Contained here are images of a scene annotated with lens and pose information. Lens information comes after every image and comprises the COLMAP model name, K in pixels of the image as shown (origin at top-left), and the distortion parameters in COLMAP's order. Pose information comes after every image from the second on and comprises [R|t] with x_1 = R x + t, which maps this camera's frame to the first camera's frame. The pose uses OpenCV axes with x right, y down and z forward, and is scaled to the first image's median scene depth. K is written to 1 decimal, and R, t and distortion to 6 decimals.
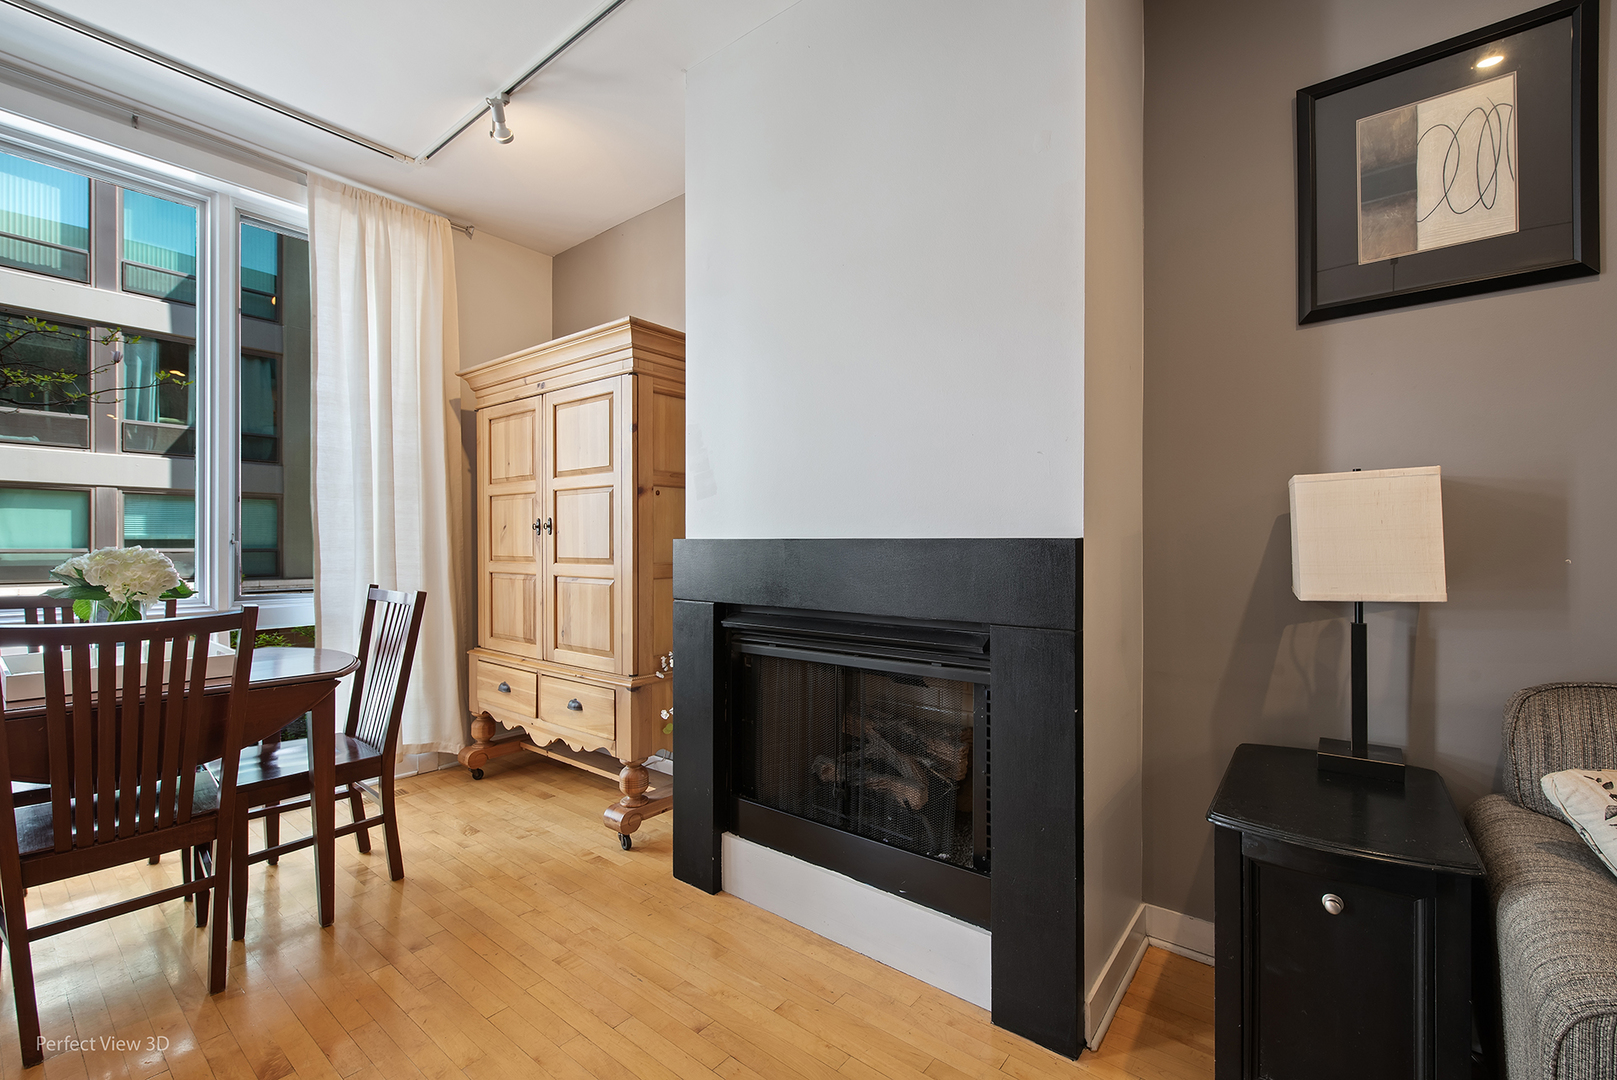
lens RADIAL K [[696.2, 0, 815.9], [0, 696.2, 543.8], [0, 0, 1]] dist [-0.013075, -0.001294]
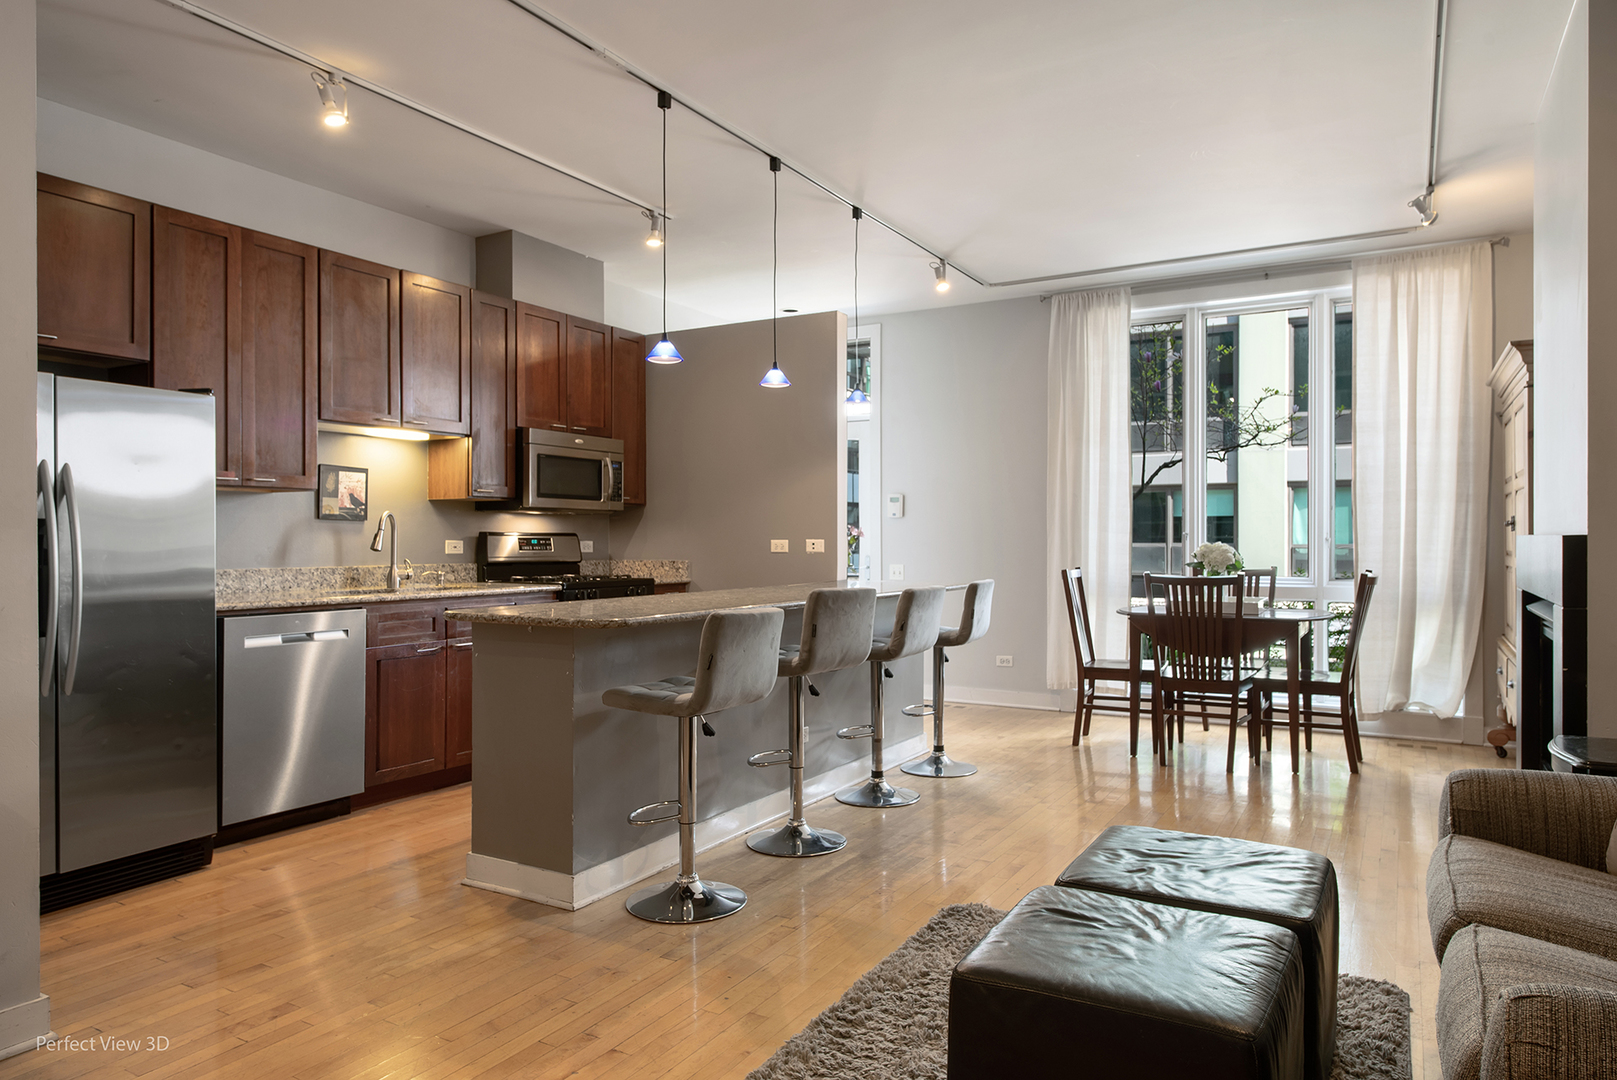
lens RADIAL K [[1006.3, 0, 802.7], [0, 1006.3, 549.8], [0, 0, 1]] dist [-0.007874, -0.004421]
pose [[0.119256, 0.006984, -0.992839, 1.198632], [0.005252, 0.999957, 0.007665, -0.001207], [0.992850, -0.006129, 0.119214, -0.349106]]
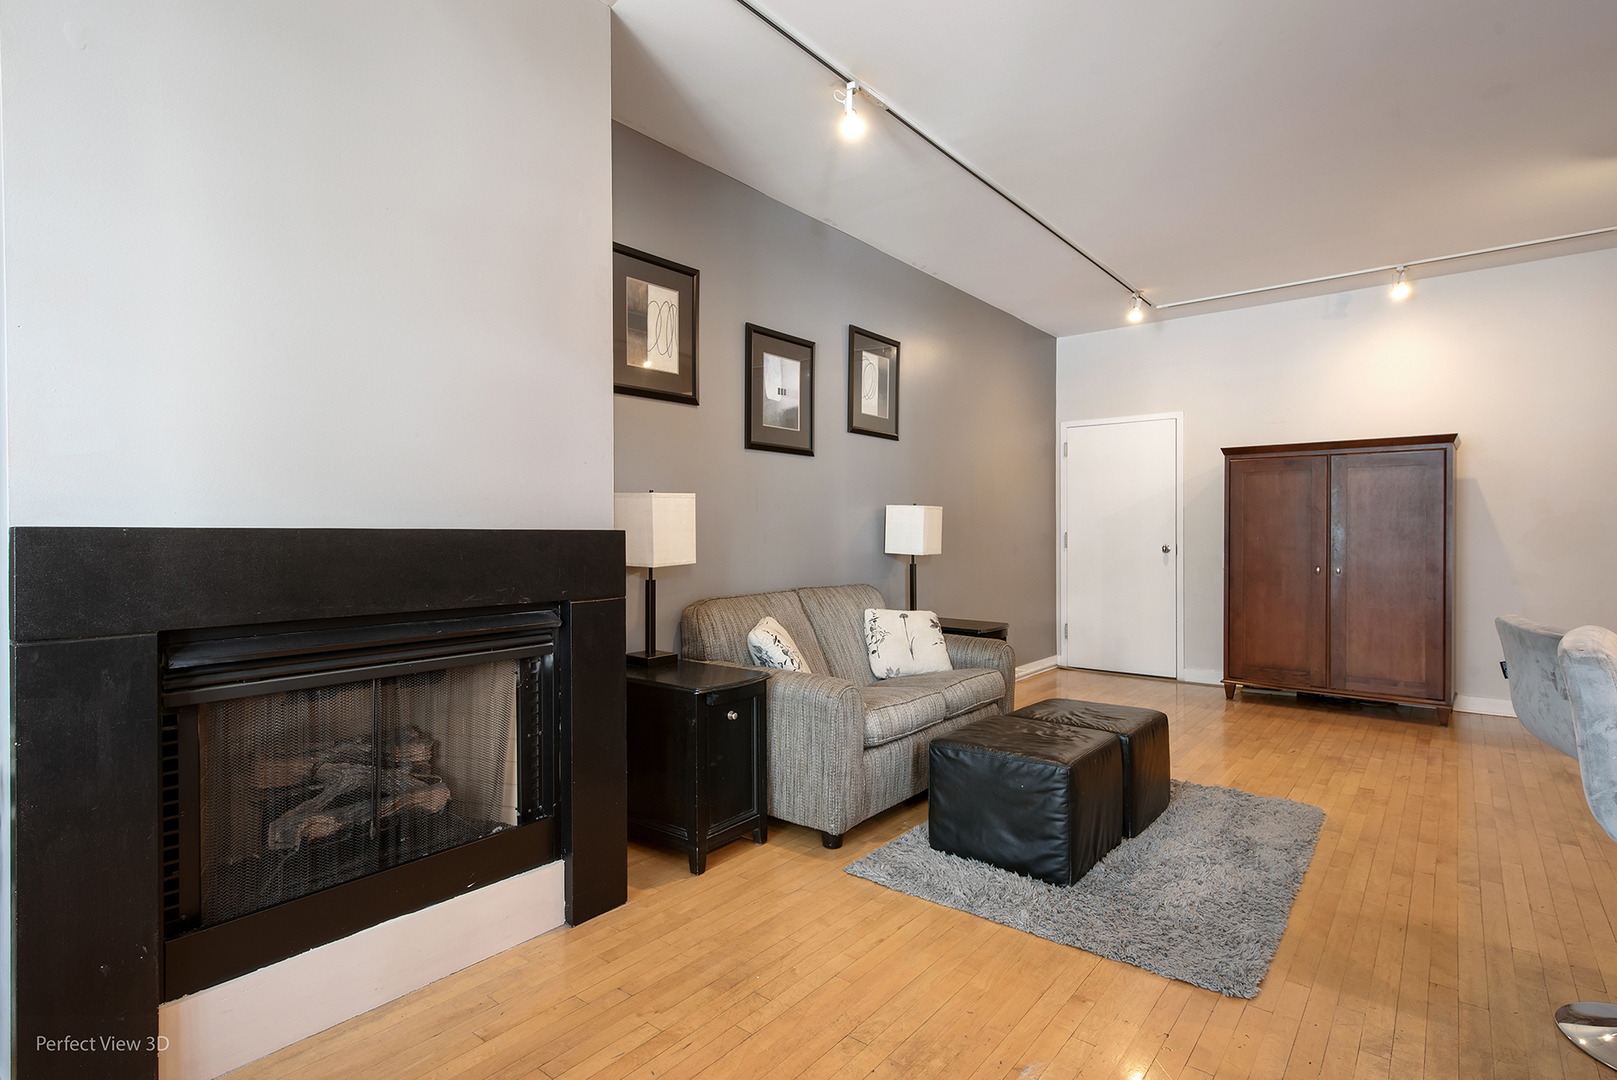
lens RADIAL K [[817.4, 0, 812.4], [0, 817.4, 540.6], [0, 0, 1]] dist [0.001808, -0.000092]
pose [[-0.024131, -0.008041, 0.999676, -0.758885], [-0.000205, 0.999968, 0.008038, -0.000593], [-0.999709, -0.000011, -0.024132, 0.388488]]
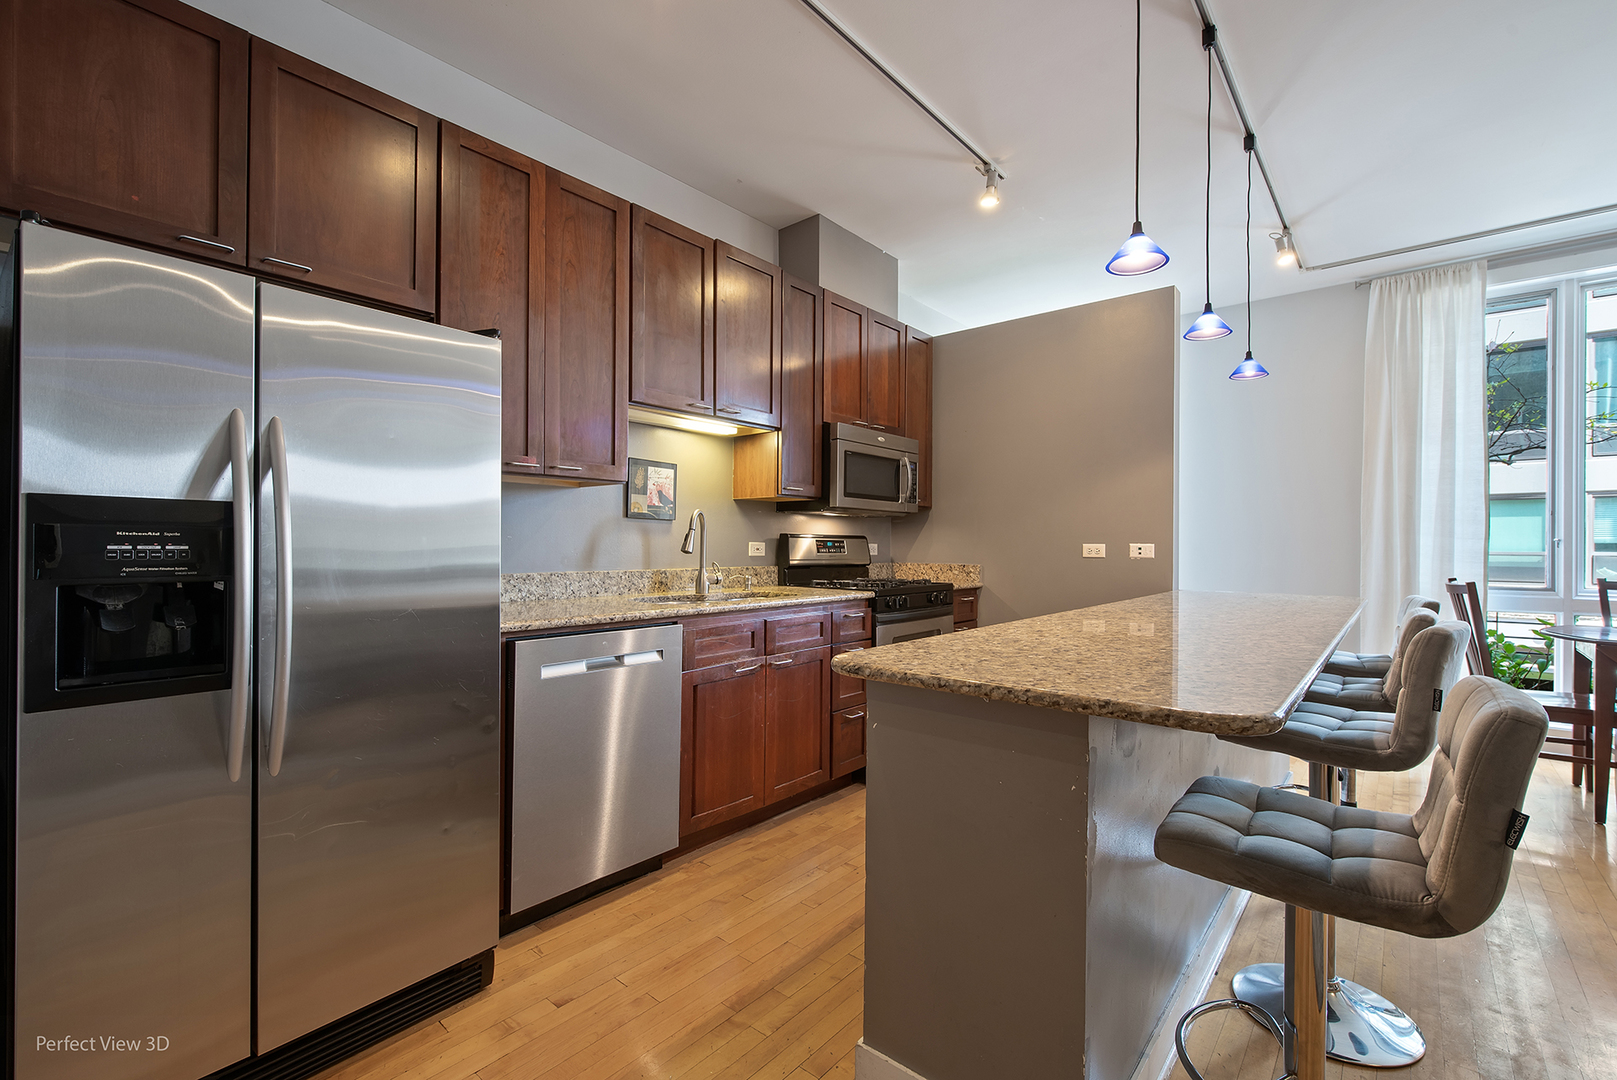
lens RADIAL K [[696.2, 0, 802.3], [0, 696.2, 552.0], [0, 0, 1]] dist [-0.013075, -0.001294]
pose [[-0.071074, 0.008530, -0.997435, 0.425704], [-0.001571, 0.999961, 0.008663, -0.001018], [0.997470, 0.002183, -0.071058, -0.628109]]
